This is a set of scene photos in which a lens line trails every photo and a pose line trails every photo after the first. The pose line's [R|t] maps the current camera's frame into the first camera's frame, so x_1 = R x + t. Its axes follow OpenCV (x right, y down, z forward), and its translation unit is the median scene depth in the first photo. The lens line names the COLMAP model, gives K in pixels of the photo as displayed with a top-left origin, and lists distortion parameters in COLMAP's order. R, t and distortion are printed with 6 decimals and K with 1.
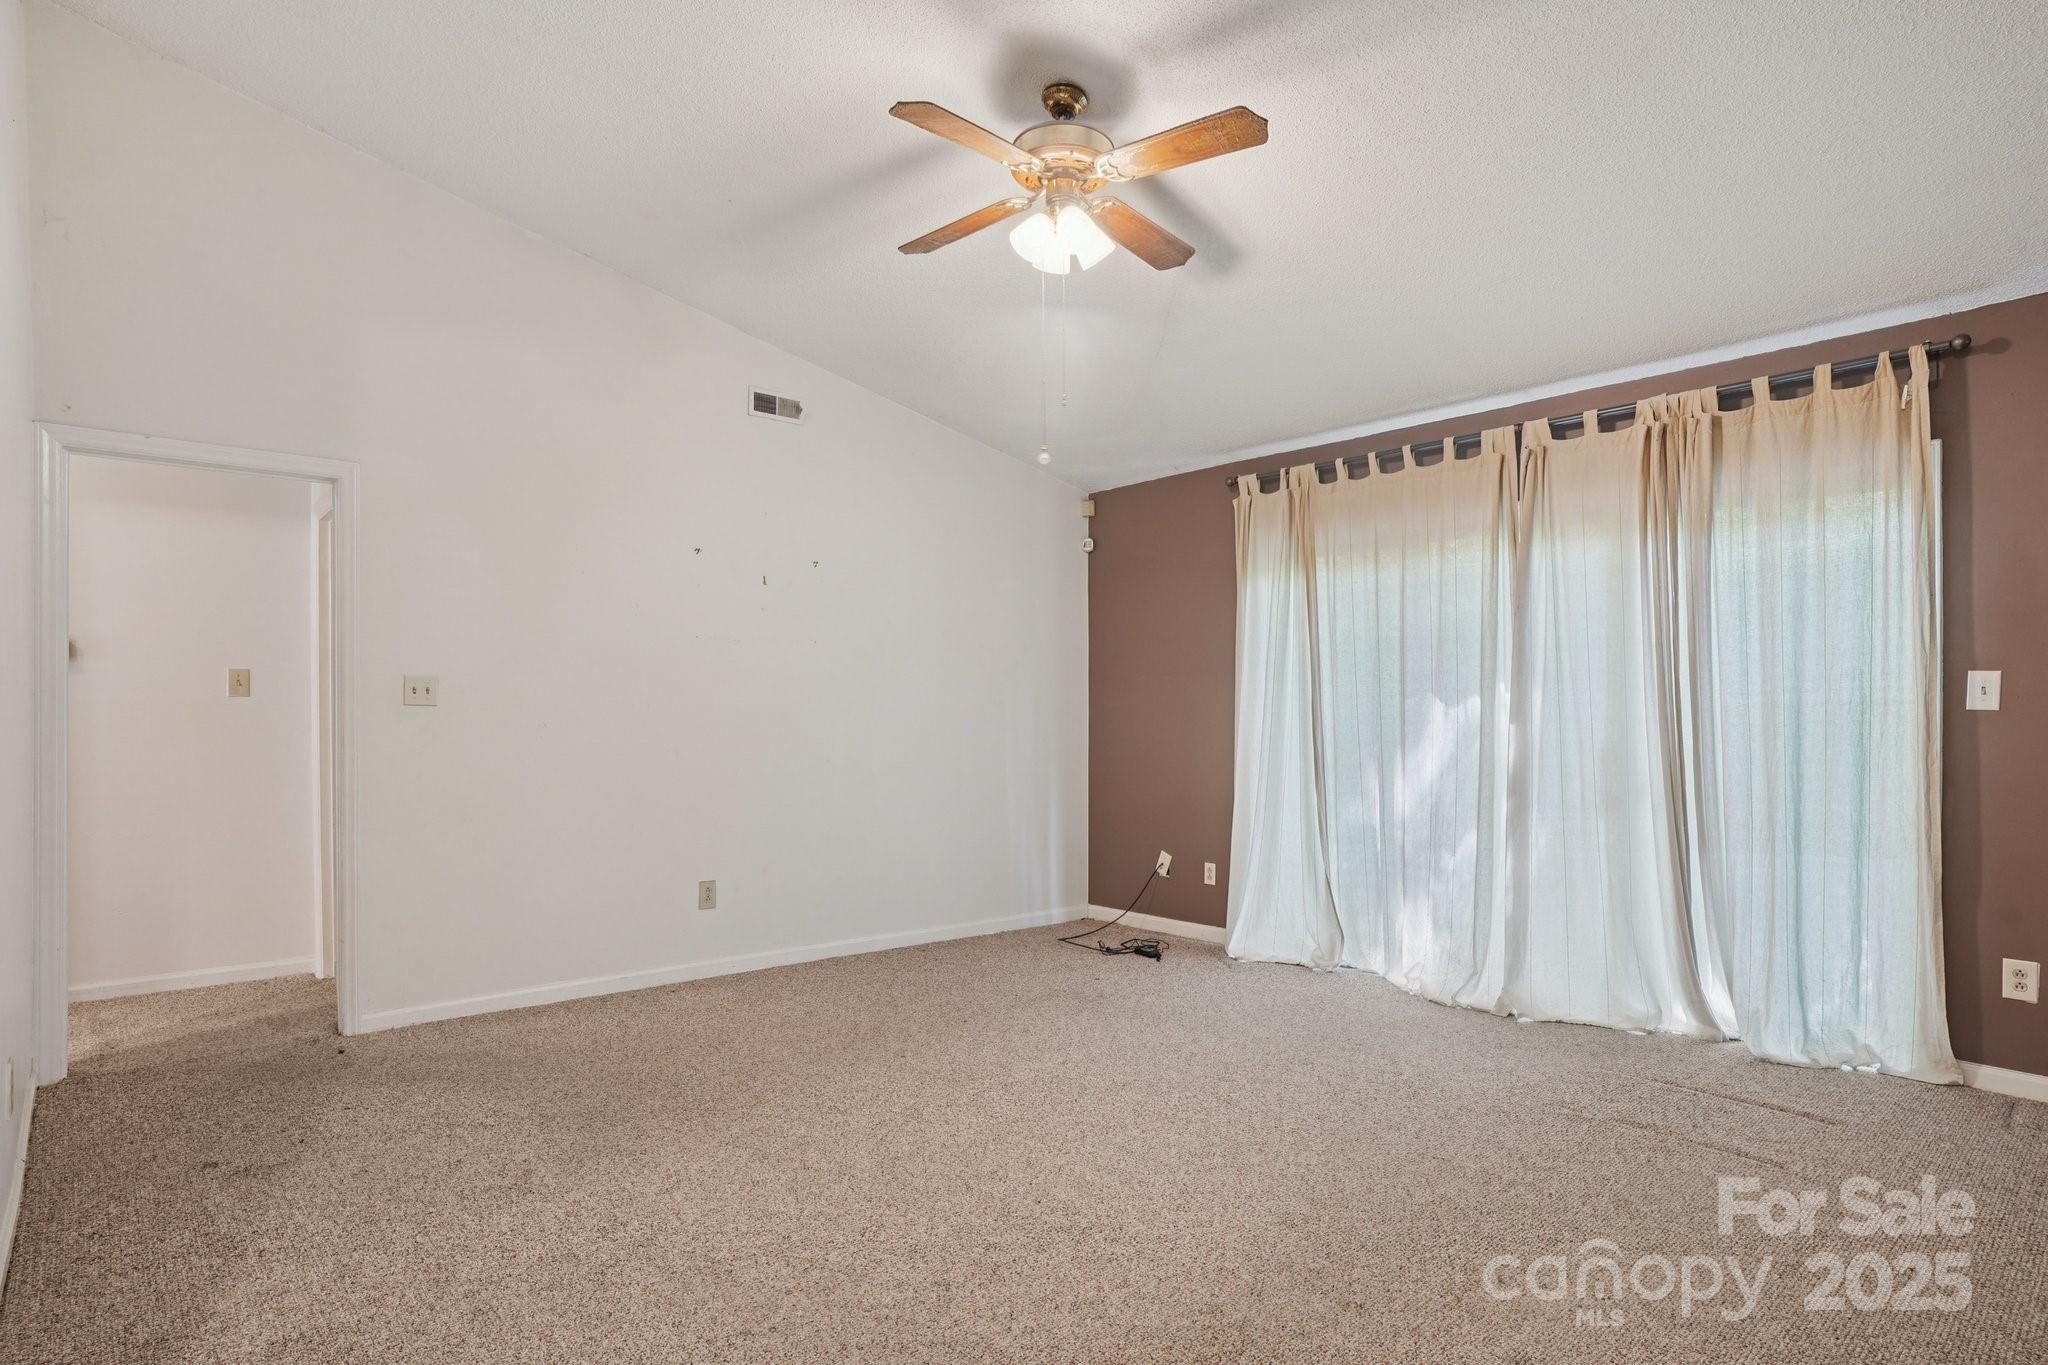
lens RADIAL K [[1096.5, 0, 1027.1], [0, 1096.5, 694.2], [0, 0, 1]] dist [-0.082969, 0.049499]
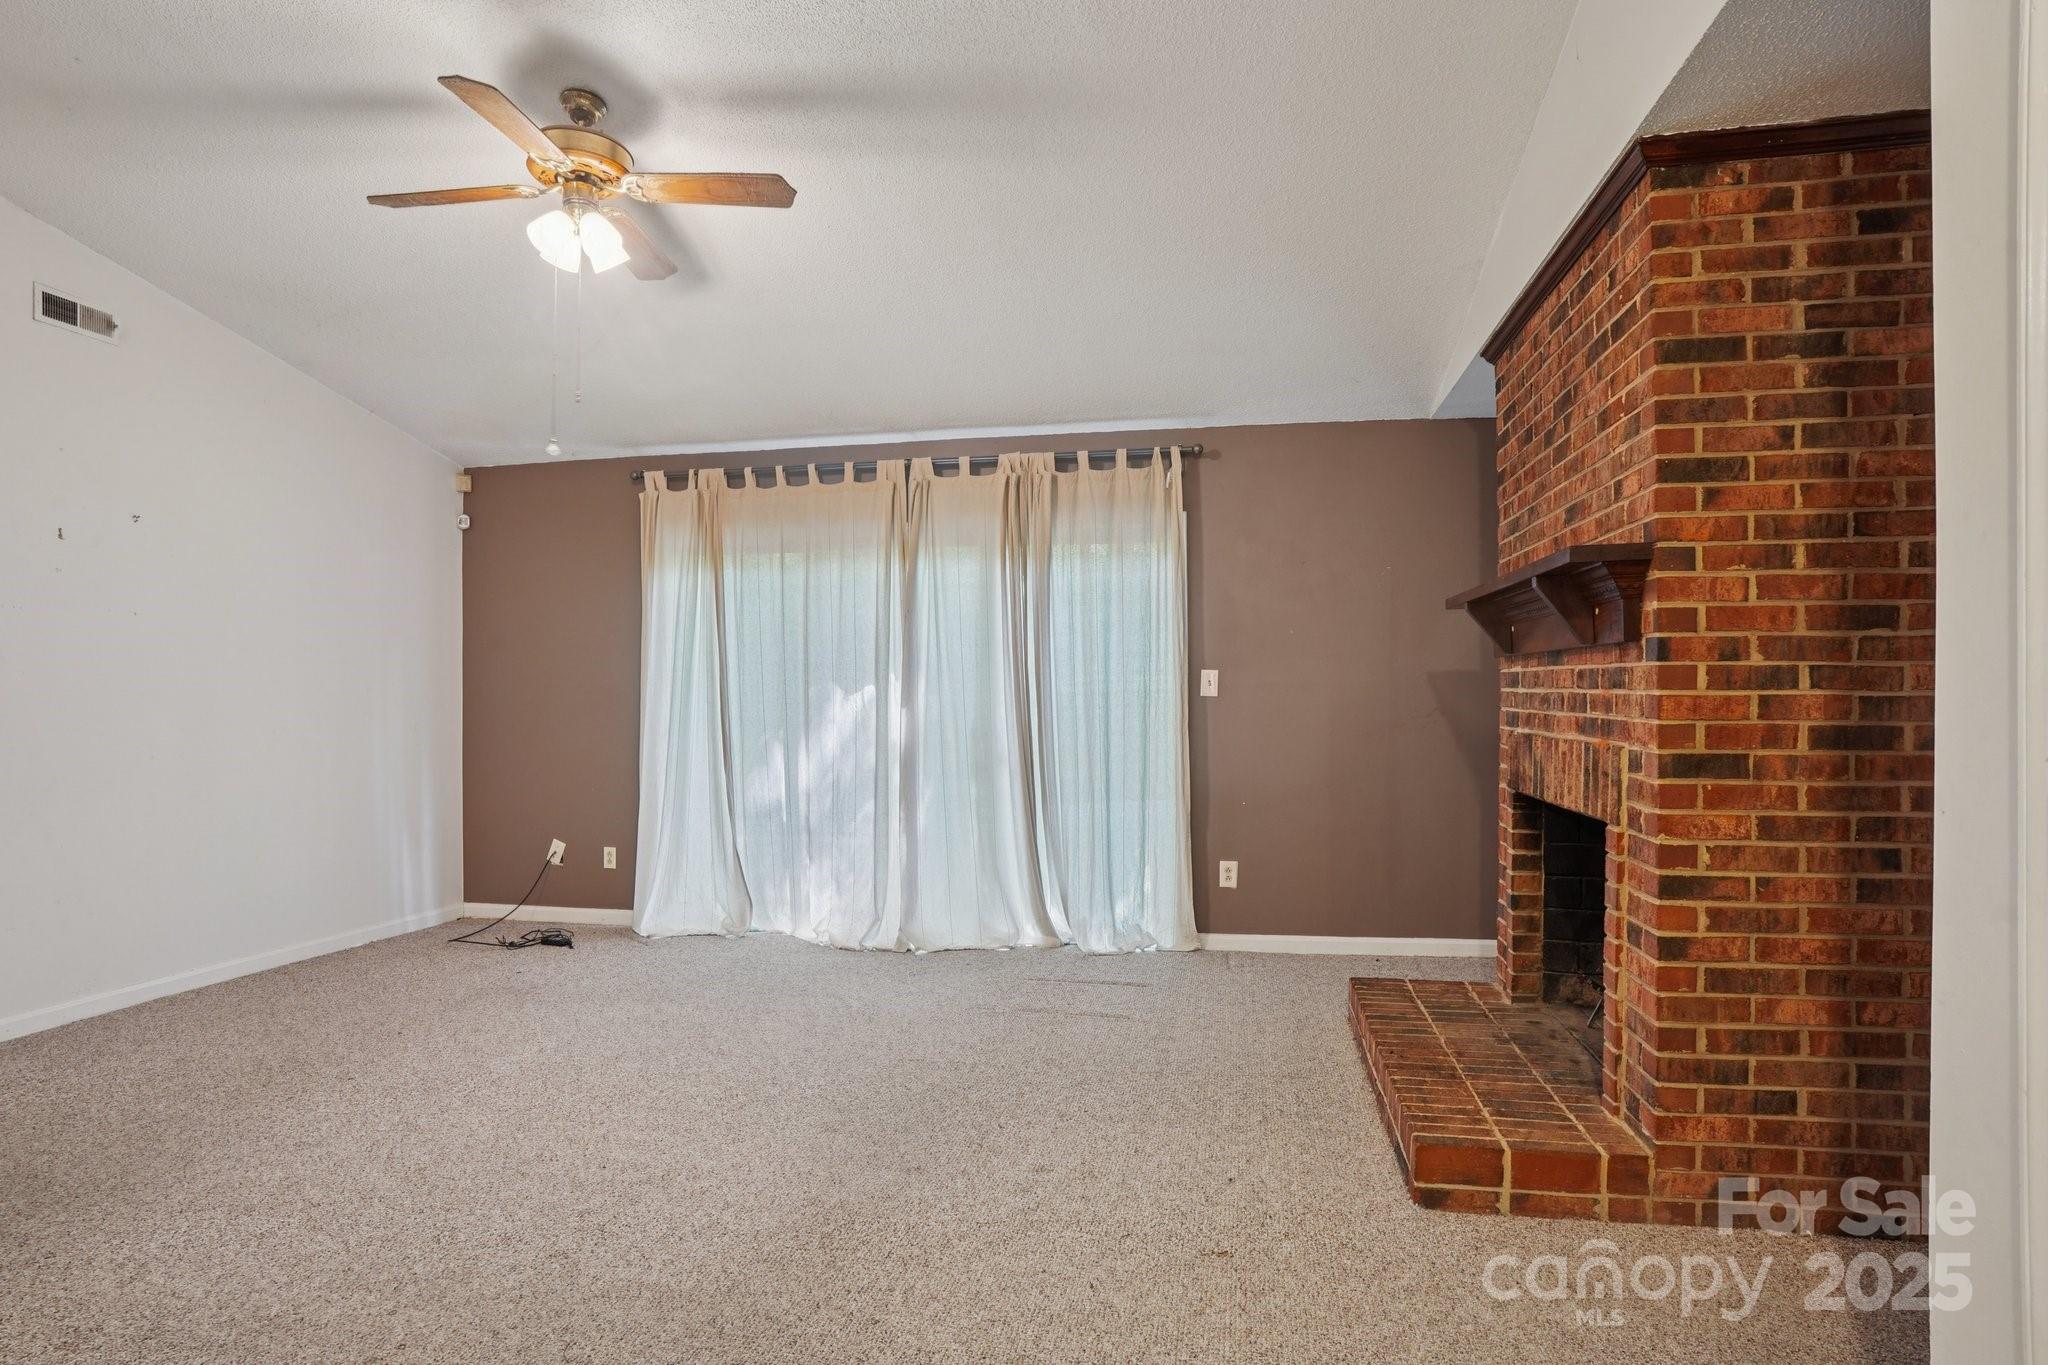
lens RADIAL K [[1101.1, 0, 1031.4], [0, 1101.1, 650.9], [0, 0, 1]] dist [-0.081665, 0.047256]
pose [[0.789169, 0.022893, 0.613750, -0.202362], [-0.006722, 0.999567, -0.028641, -0.002262], [-0.614140, 0.018477, 0.788981, -0.055972]]
